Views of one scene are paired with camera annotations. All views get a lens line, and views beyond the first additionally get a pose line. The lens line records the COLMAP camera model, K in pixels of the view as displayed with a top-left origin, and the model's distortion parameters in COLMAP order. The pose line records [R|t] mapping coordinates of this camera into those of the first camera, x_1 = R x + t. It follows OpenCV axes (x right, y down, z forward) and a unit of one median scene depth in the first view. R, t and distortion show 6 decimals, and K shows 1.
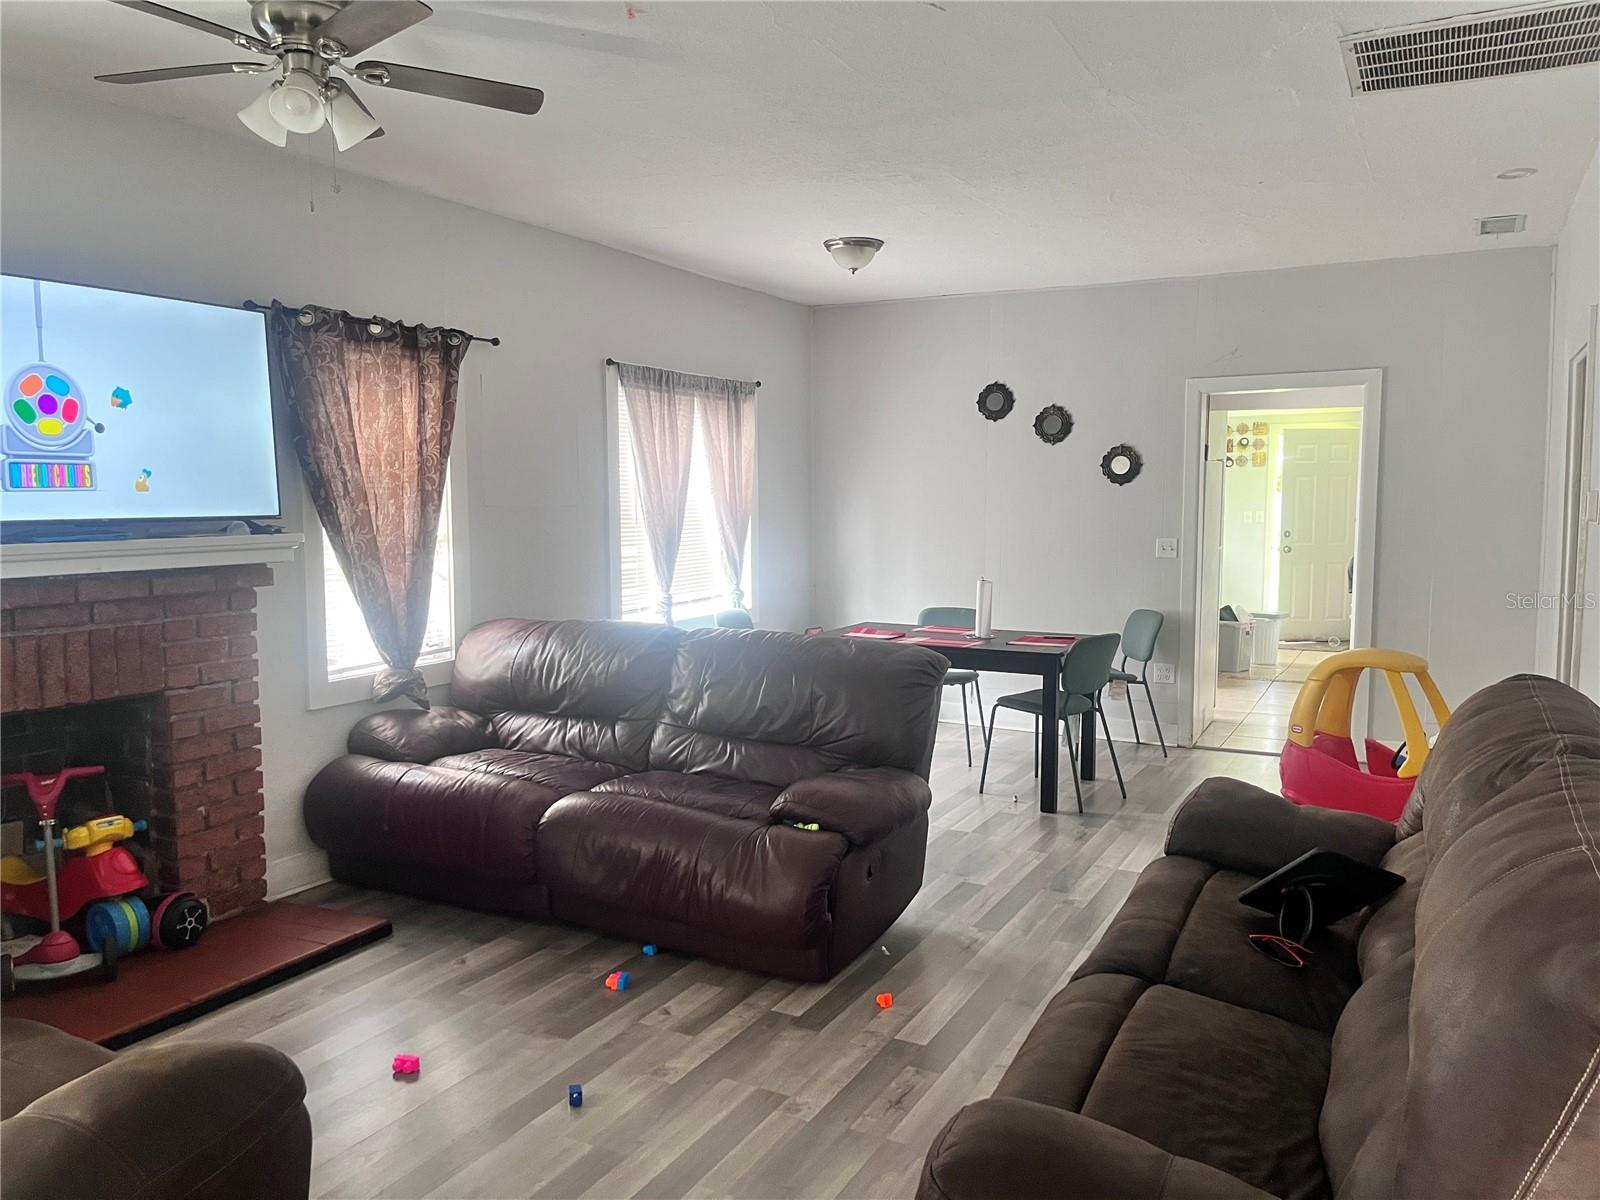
lens RADIAL K [[1193.7, 0, 795.9], [0, 1193.7, 604.1], [0, 0, 1]] dist [0.007641, 0.003286]
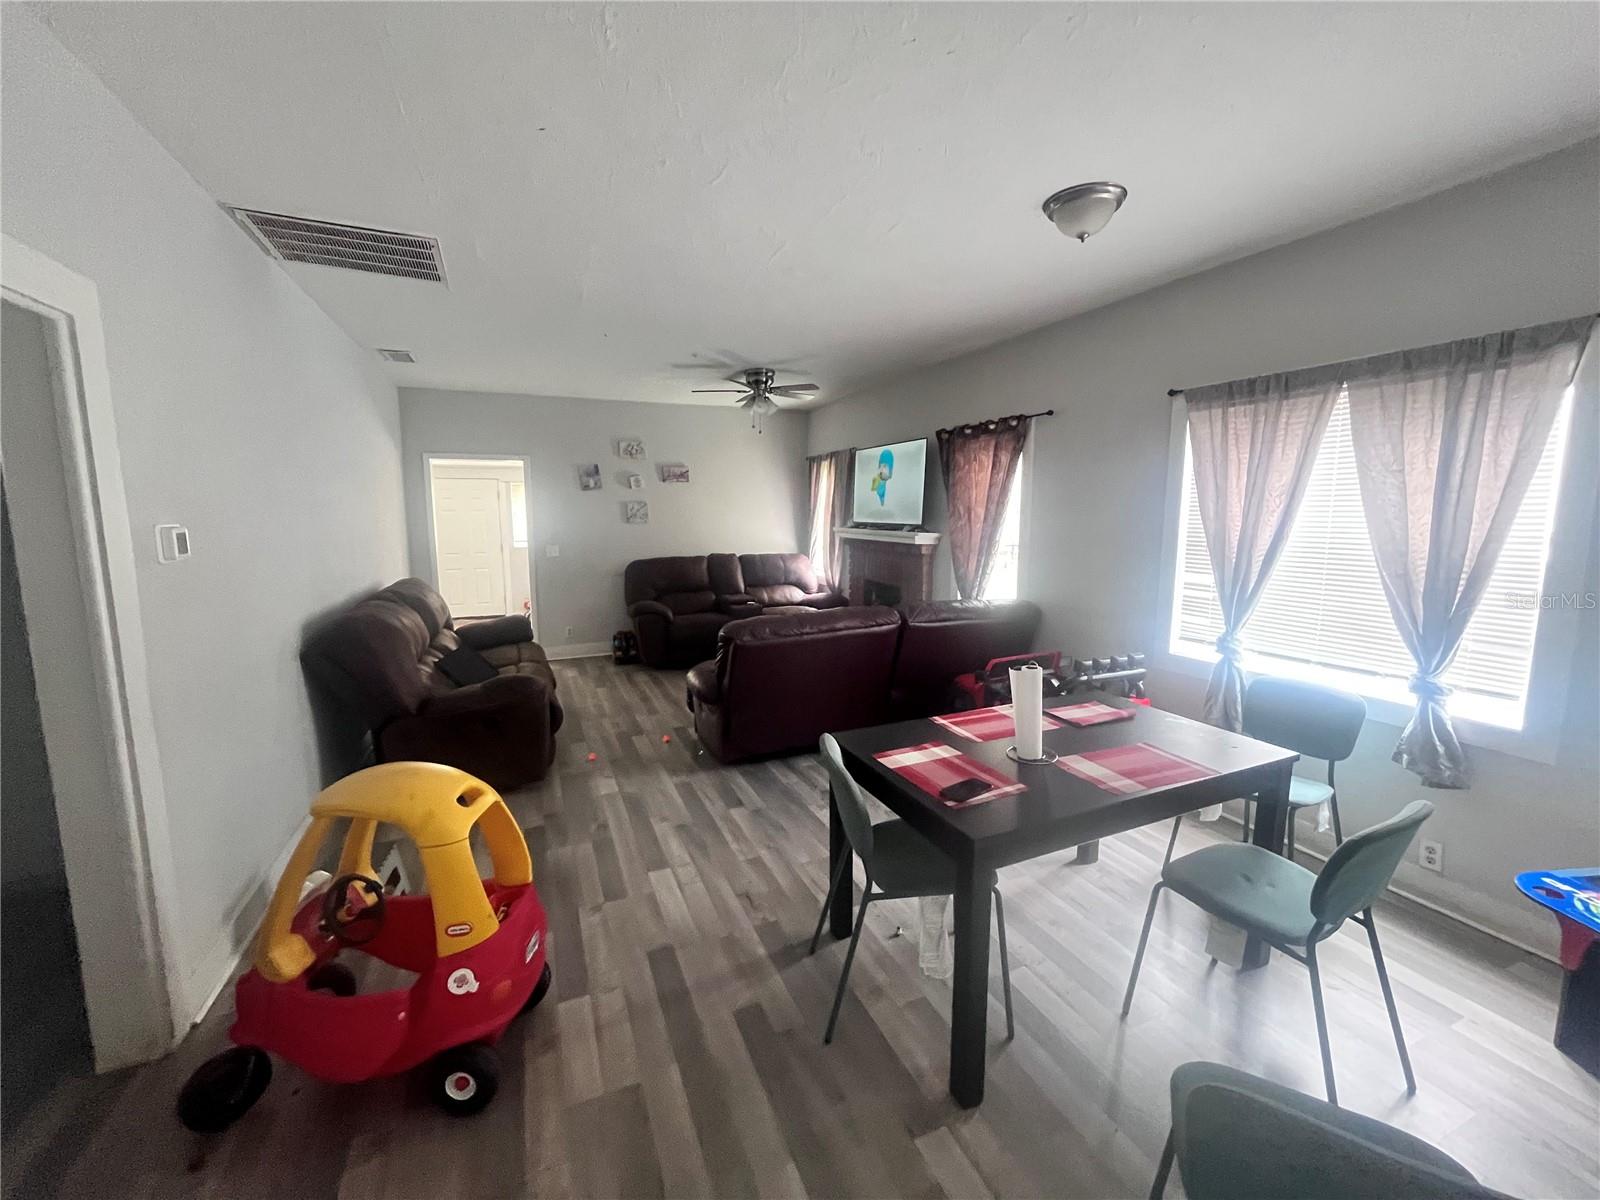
lens RADIAL K [[649.1, 0, 798.3], [0, 649.1, 589.0], [0, 0, 1]] dist [-0.001507, -0.000721]
pose [[-0.623544, 0.102664, -0.775018, 0.585746], [-0.069434, 0.980150, 0.185700, -0.138465], [0.778699, 0.169605, -0.604038, 1.304748]]
